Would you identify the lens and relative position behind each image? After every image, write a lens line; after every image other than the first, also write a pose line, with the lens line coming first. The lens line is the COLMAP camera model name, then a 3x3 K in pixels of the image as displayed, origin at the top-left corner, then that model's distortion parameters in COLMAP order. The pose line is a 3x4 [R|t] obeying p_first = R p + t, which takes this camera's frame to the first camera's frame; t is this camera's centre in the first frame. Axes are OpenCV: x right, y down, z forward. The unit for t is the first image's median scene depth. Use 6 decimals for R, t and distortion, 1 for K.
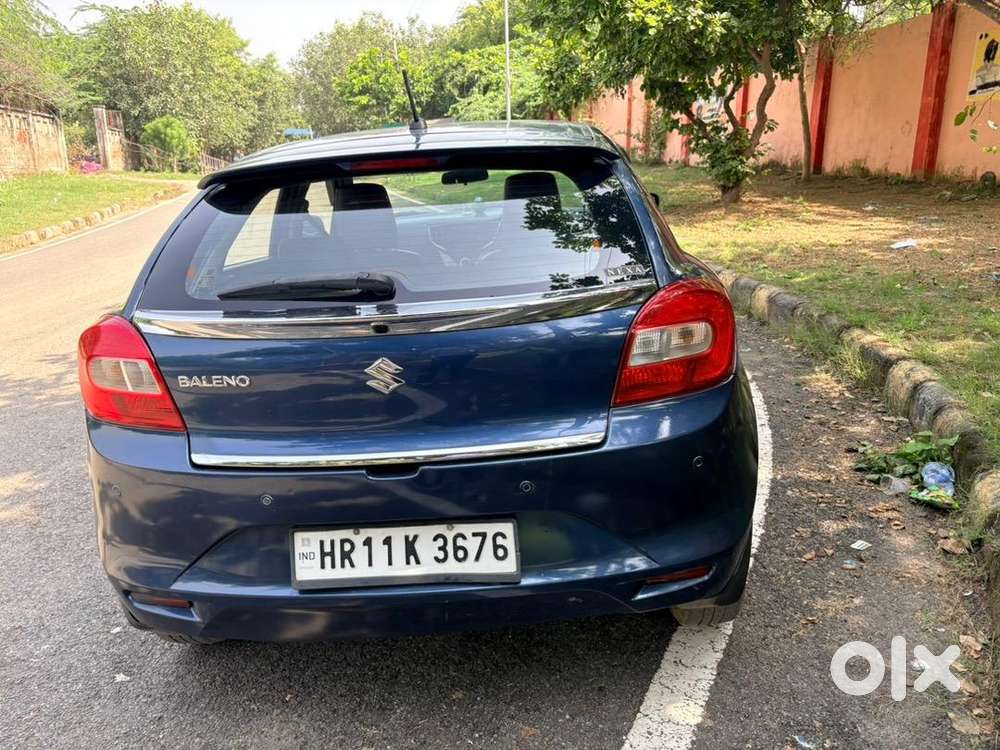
lens RADIAL K [[753.2, 0, 501.0], [0, 753.2, 375.9], [0, 0, 1]] dist [0.032596, -0.034804]
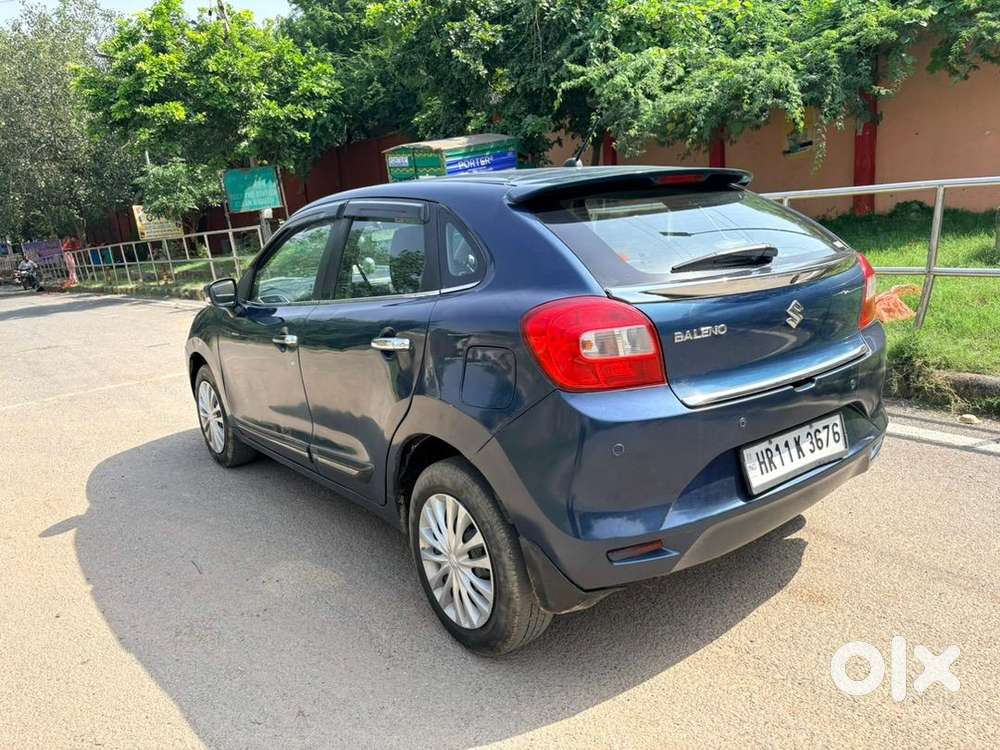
lens RADIAL K [[753.2, 0, 485.1], [0, 753.2, 380.1], [0, 0, 1]] dist [0.032596, -0.034804]
pose [[0.796619, -0.122692, 0.591899, -1.350422], [0.202418, 0.976798, -0.069953, 0.094258], [-0.569583, 0.175537, 0.802971, 0.212911]]
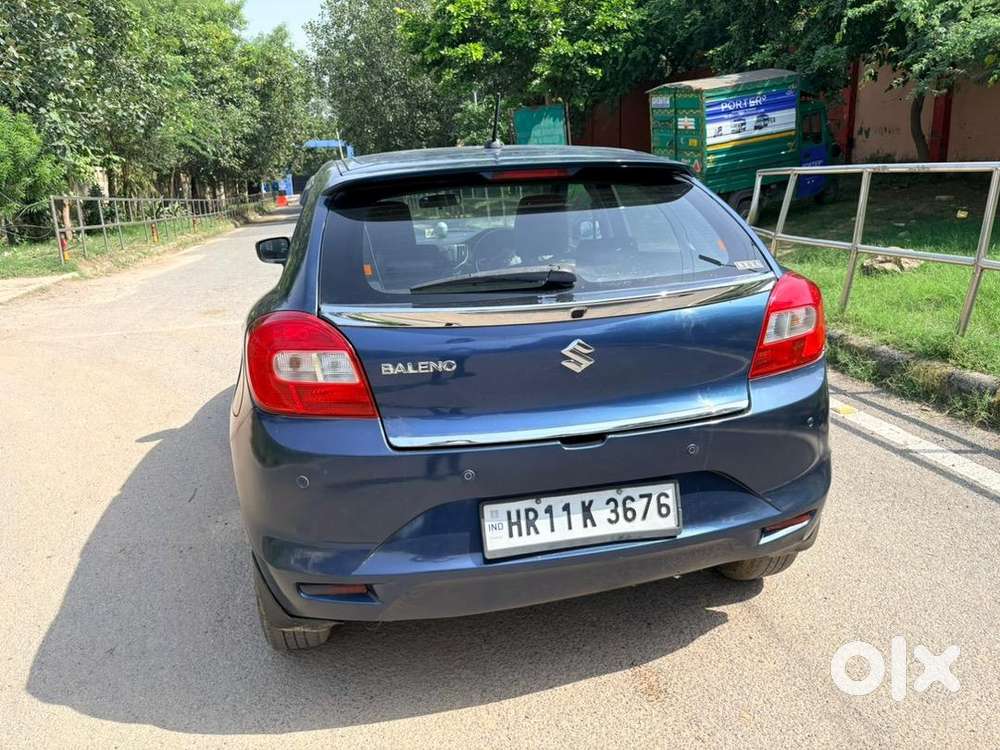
lens RADIAL K [[753.2, 0, 488.9], [0, 753.2, 373.9], [0, 0, 1]] dist [0.032596, -0.034804]
pose [[0.976469, -0.033723, 0.213004, -0.492085], [0.044780, 0.997876, -0.047300, 0.069870], [-0.210957, 0.055726, 0.975906, -0.069049]]
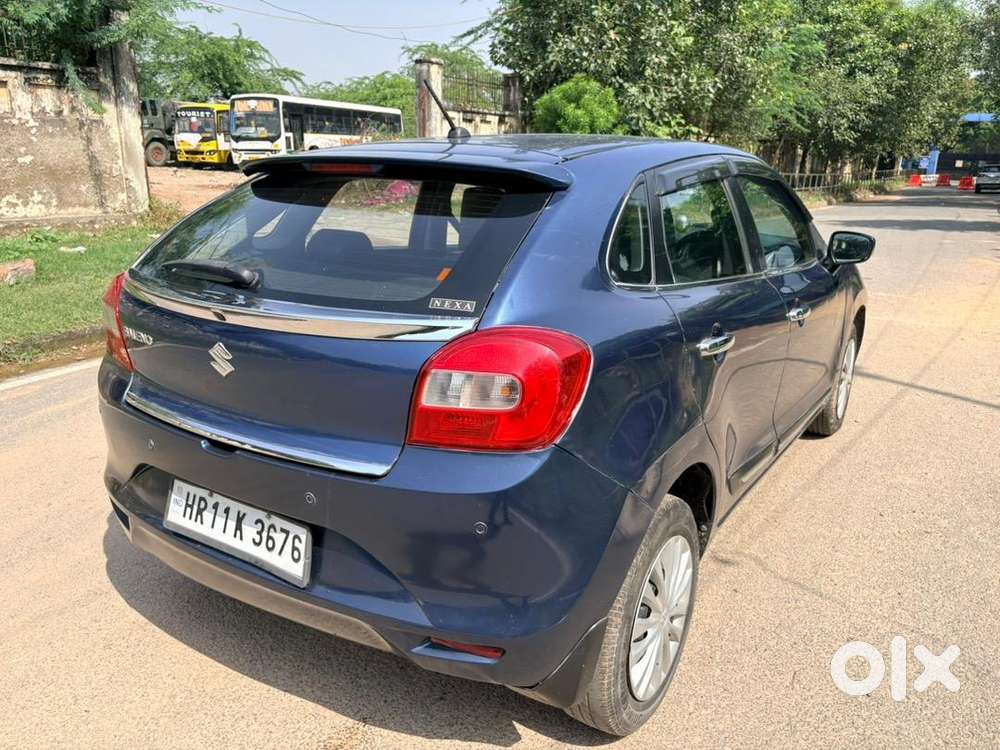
lens RADIAL K [[753.2, 0, 505.2], [0, 753.2, 373.7], [0, 0, 1]] dist [0.032596, -0.034804]
pose [[0.847113, 0.214346, -0.486268, 0.677291], [-0.216326, 0.974888, 0.052874, -0.117939], [0.485390, 0.060402, 0.872209, 0.232725]]
